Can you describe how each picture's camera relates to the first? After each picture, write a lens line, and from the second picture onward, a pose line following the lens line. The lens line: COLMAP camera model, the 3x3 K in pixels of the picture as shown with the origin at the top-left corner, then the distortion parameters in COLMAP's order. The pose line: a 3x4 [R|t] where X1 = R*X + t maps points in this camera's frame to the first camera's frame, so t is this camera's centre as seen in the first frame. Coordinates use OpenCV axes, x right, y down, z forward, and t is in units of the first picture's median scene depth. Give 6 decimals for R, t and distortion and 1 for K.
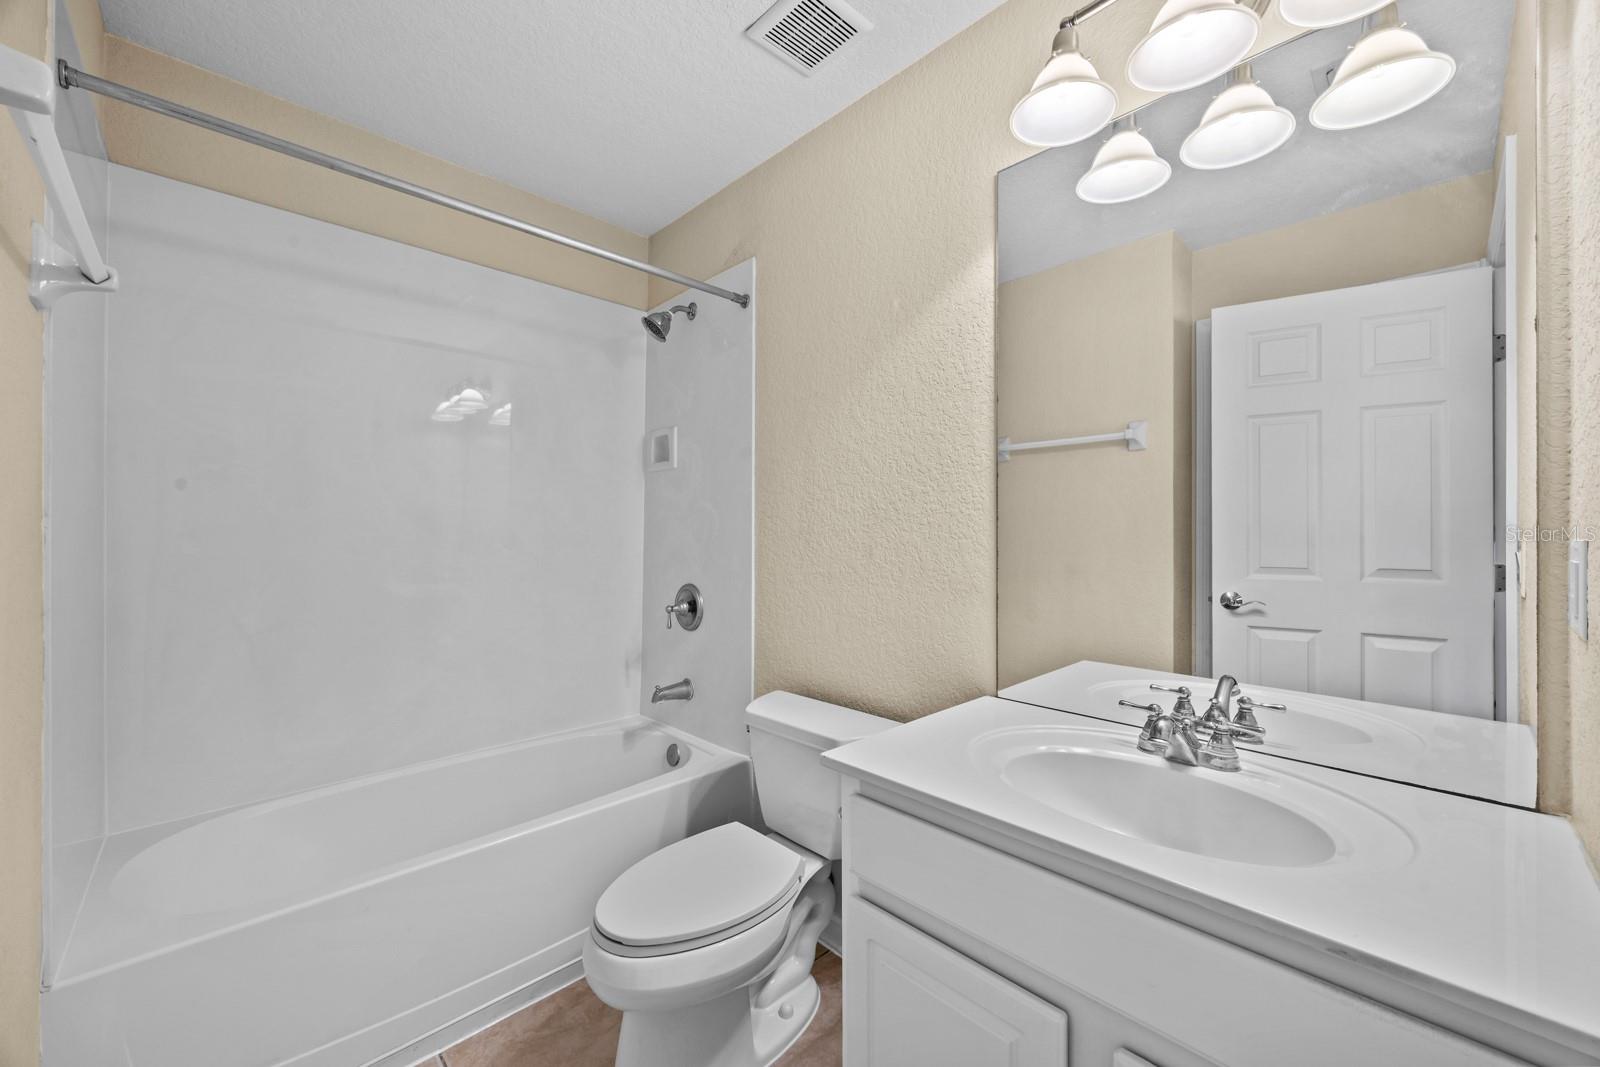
lens RADIAL K [[612.3, 0, 800.0], [0, 612.3, 533.5], [0, 0, 1]] dist [0.000093, 0.000011]
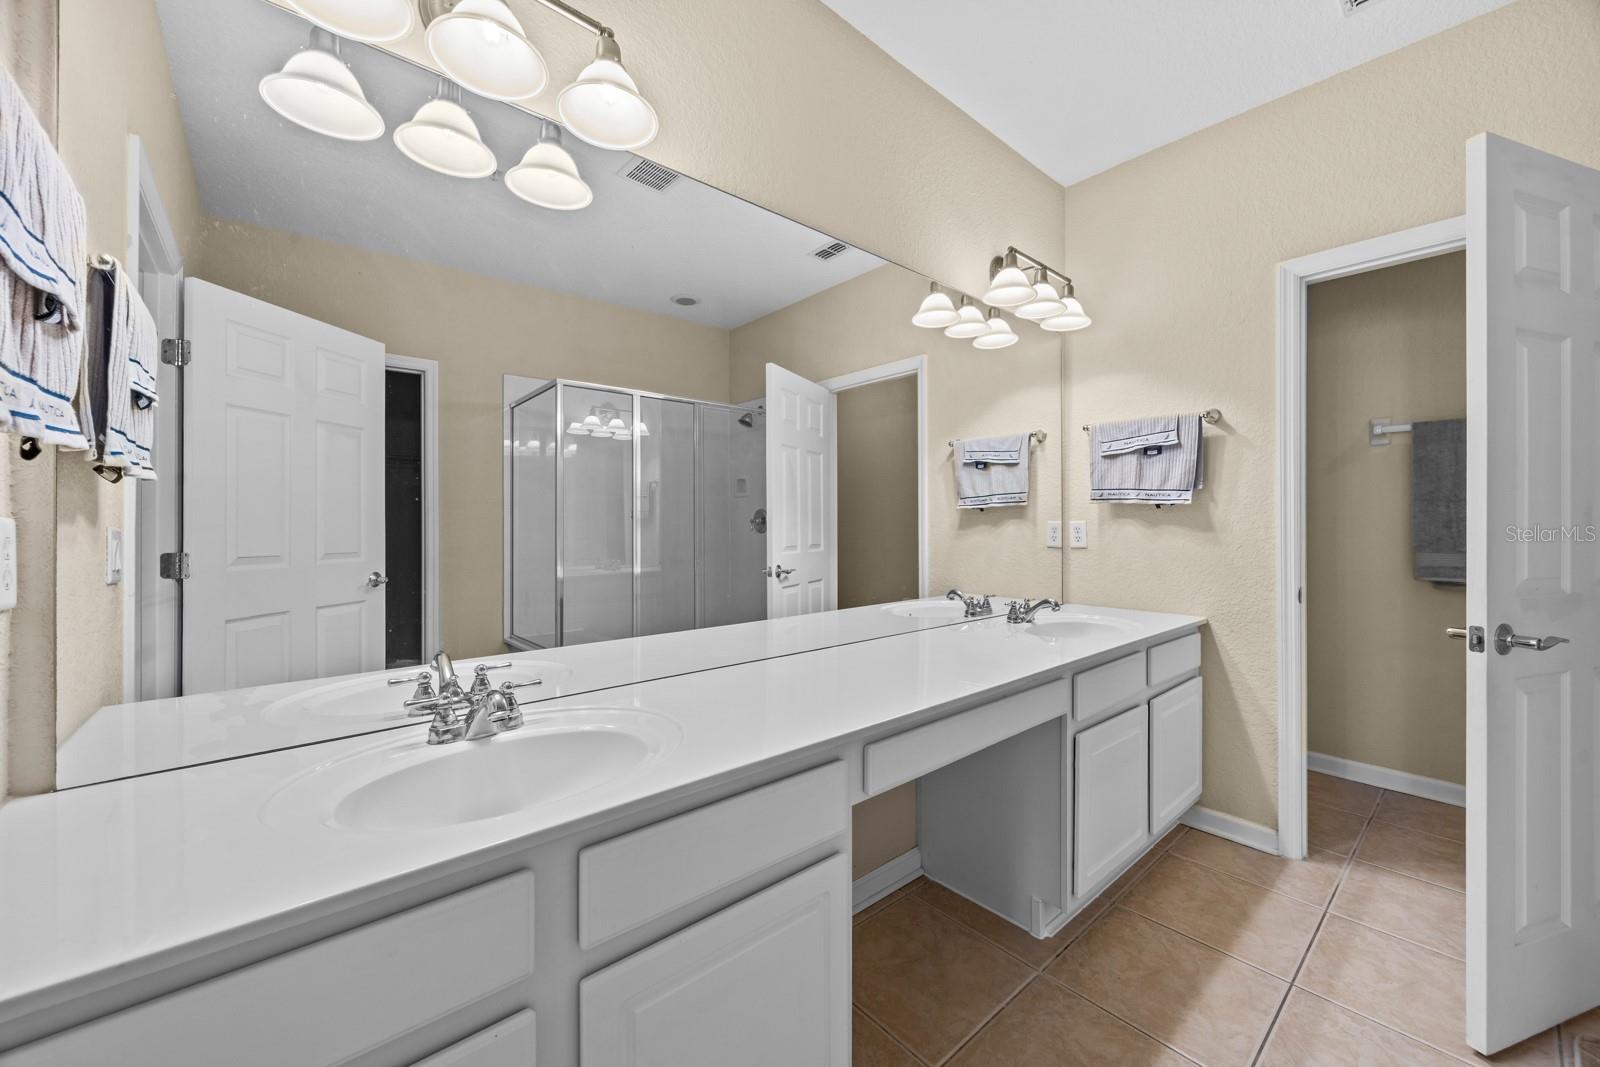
lens RADIAL K [[620.6, 0, 801.5], [0, 620.6, 517.9], [0, 0, 1]] dist [0.000468, 0.000056]
pose [[0.050334, 0.000834, 0.998732, -0.404663], [-0.004204, 0.999991, -0.000624, -0.003620], [-0.998724, -0.004167, 0.050337, 0.392650]]
